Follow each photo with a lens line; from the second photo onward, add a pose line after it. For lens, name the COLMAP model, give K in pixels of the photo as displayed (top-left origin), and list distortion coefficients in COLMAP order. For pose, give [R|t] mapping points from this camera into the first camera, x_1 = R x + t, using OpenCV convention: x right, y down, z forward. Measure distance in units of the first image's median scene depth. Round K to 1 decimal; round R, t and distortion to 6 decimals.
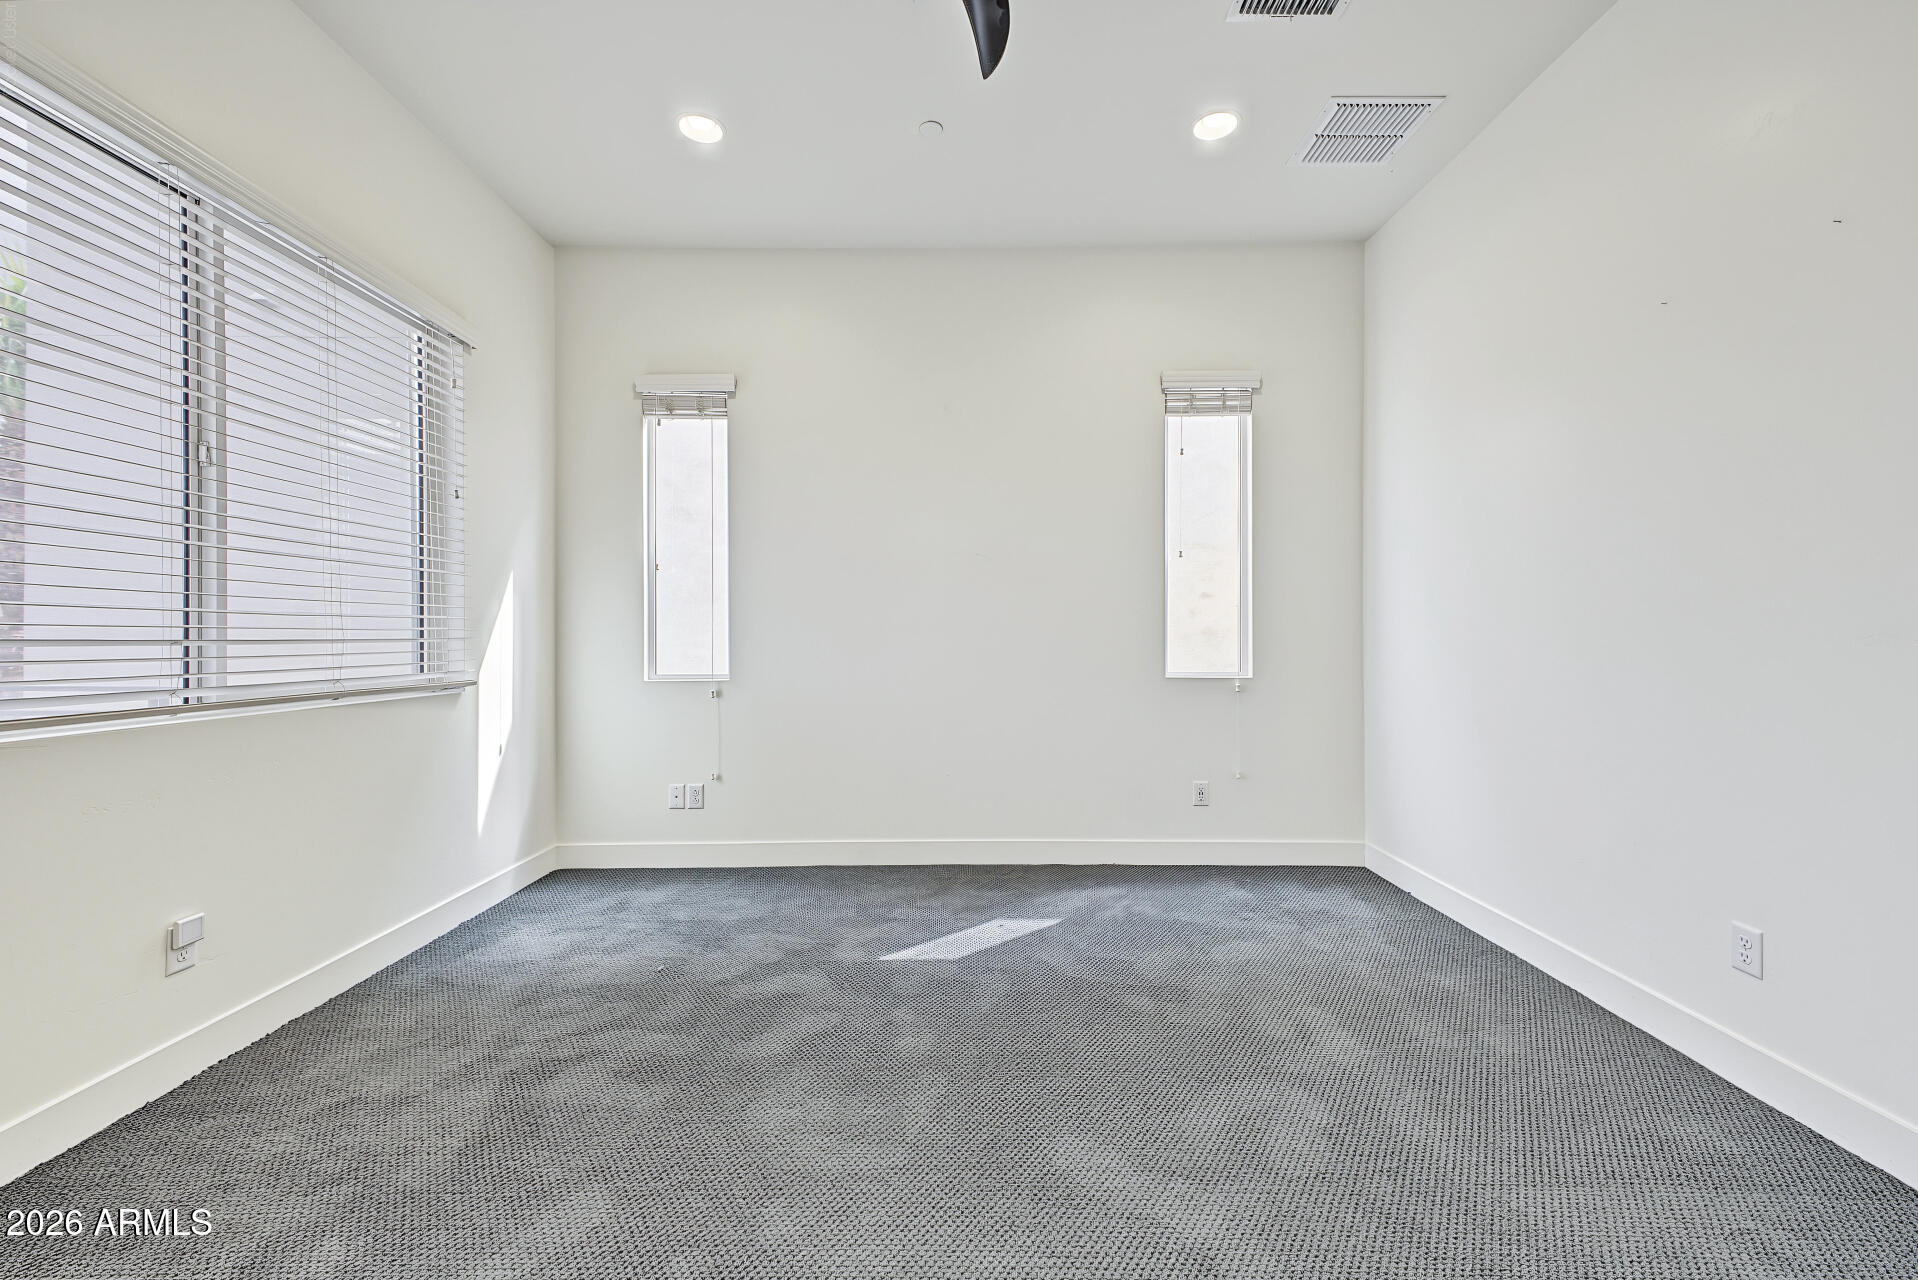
lens RADIAL K [[773.7, 0, 954.6], [0, 773.7, 633.5], [0, 0, 1]] dist [0.027706, -0.000183]
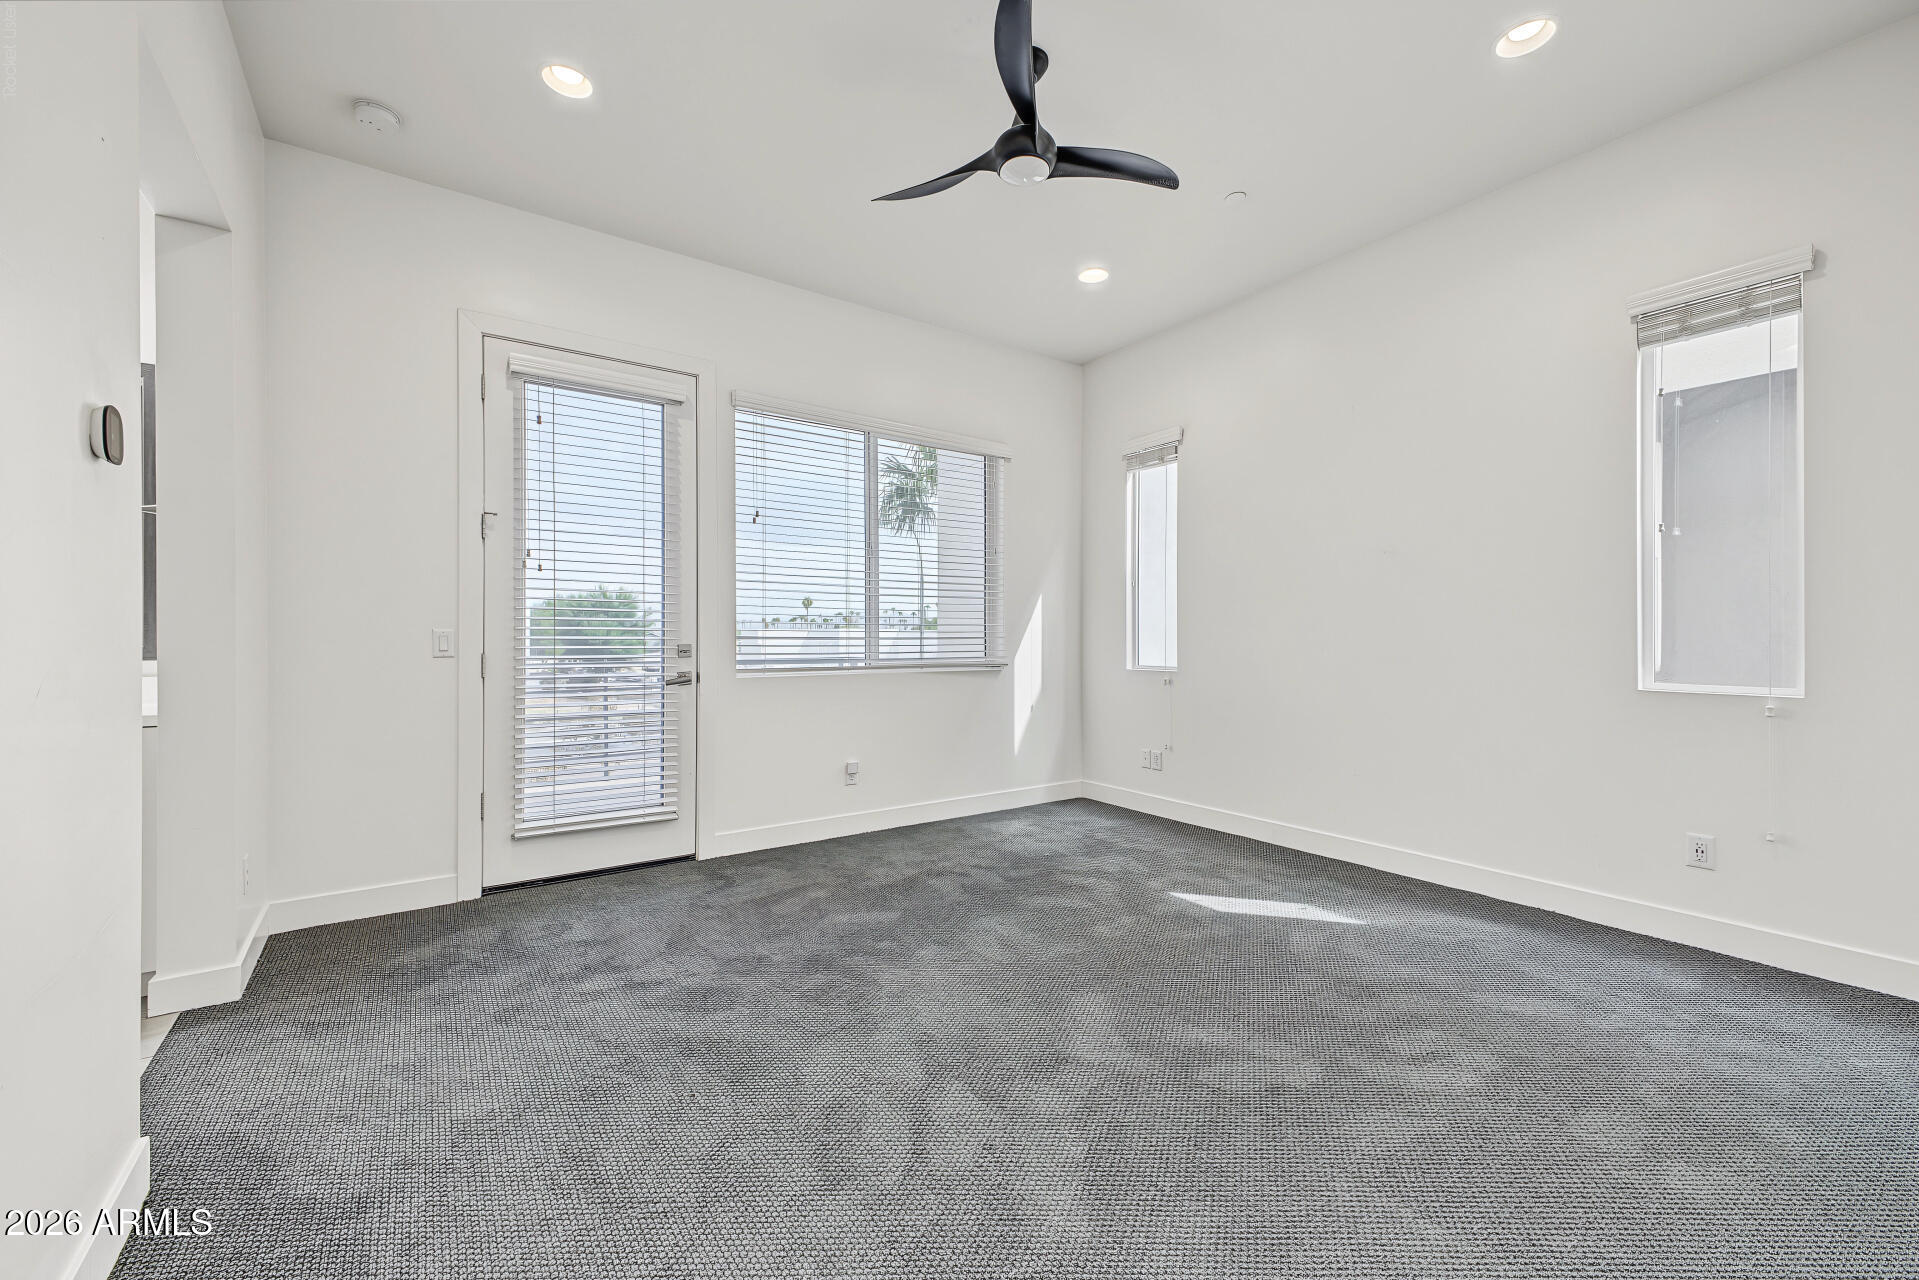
lens RADIAL K [[759.3, 0, 959.5], [0, 759.3, 640.0], [0, 0, 1]] dist [0.018698, -0.000184]
pose [[0.580320, 0.006177, -0.814365, 0.702112], [0.000124, 0.999971, 0.007673, 0.000478], [0.814388, -0.004554, 0.580302, 0.008366]]
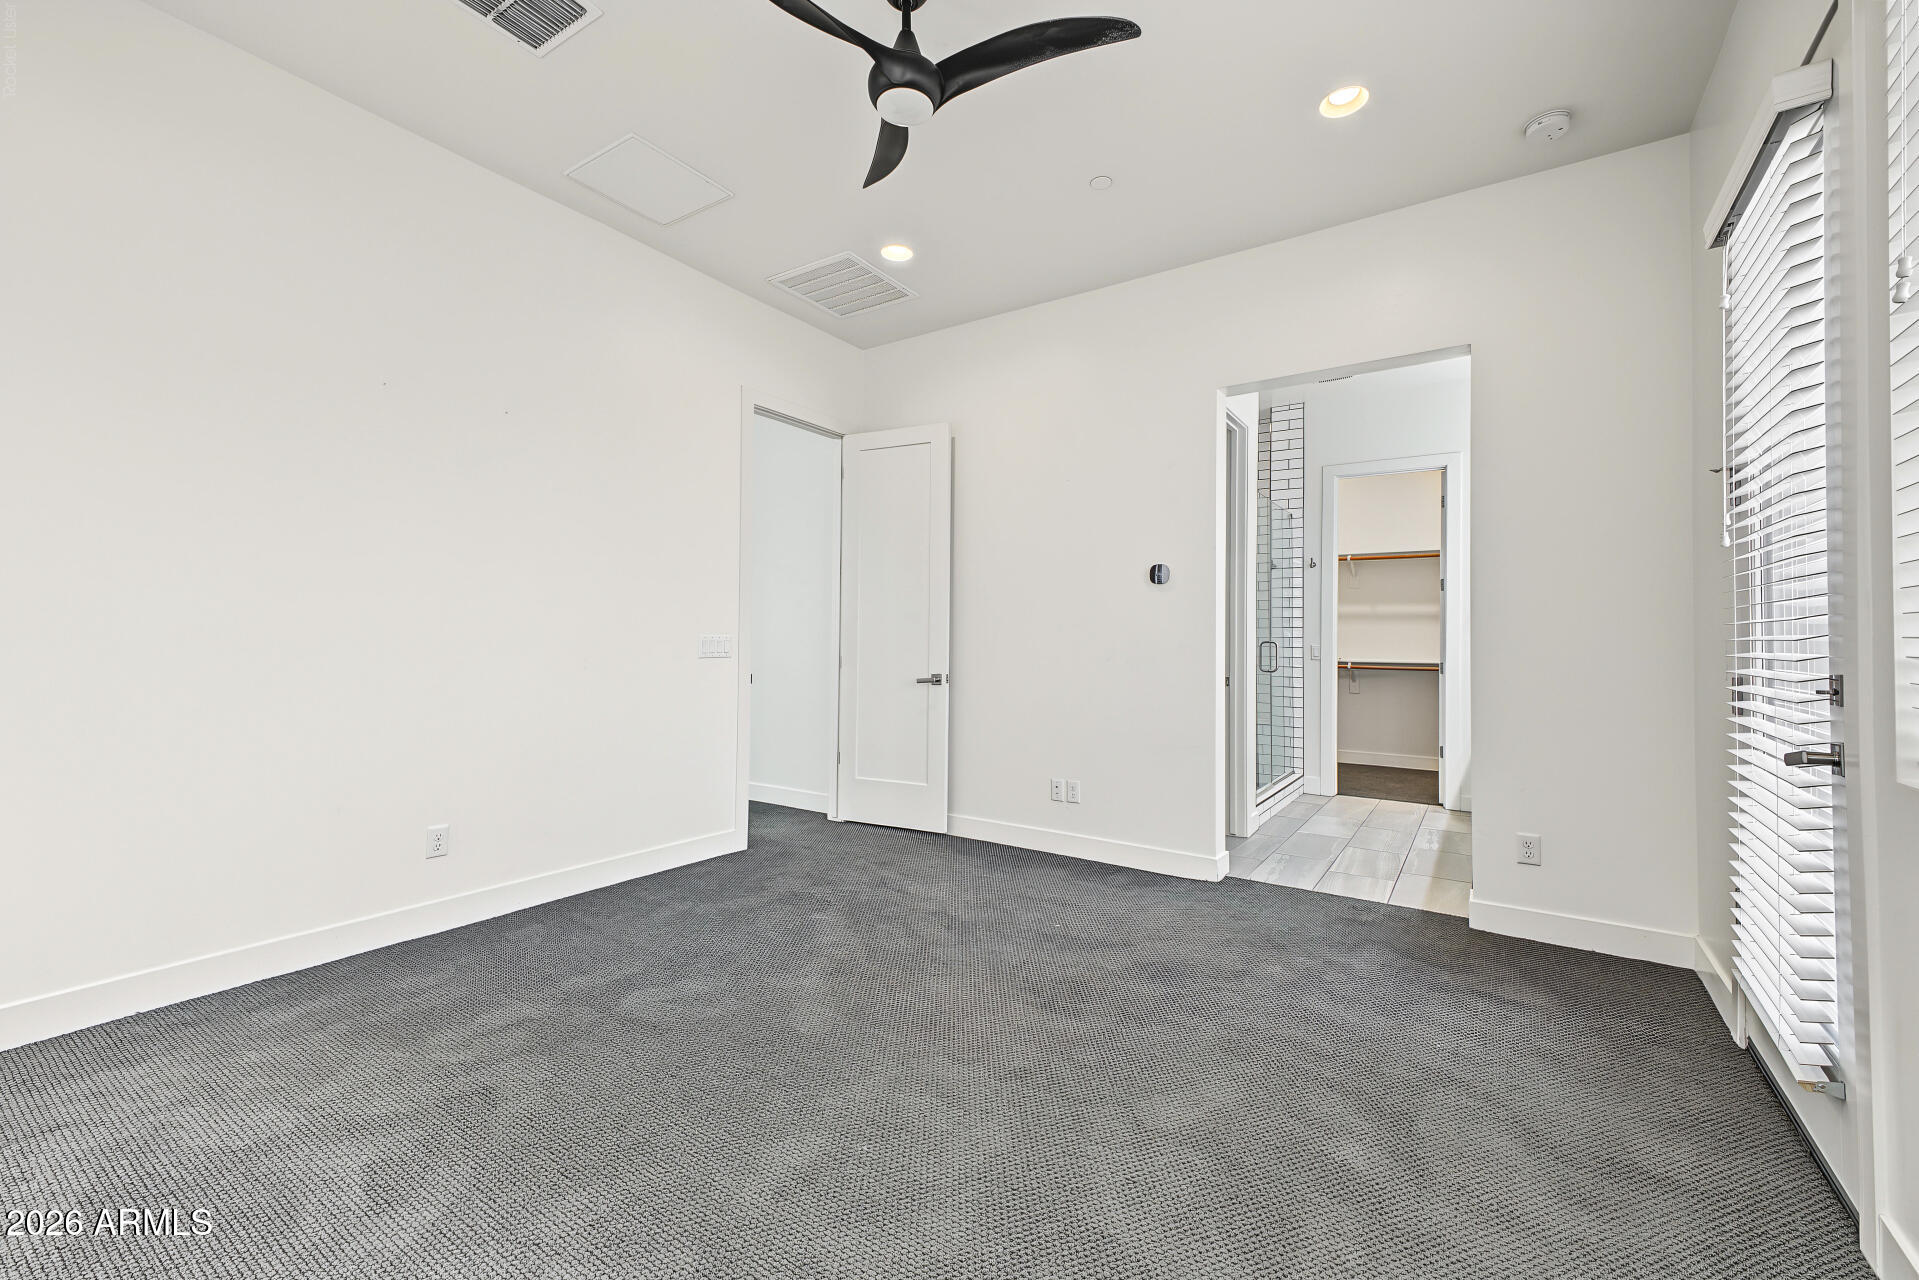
lens RADIAL K [[759.3, 0, 959.5], [0, 759.3, 640.0], [0, 0, 1]] dist [0.018698, -0.000184]
pose [[-0.831121, 0.001834, 0.556088, -0.491724], [-0.006920, 0.999883, -0.013641, 0.010772], [-0.556048, -0.015186, -0.831011, 1.221263]]
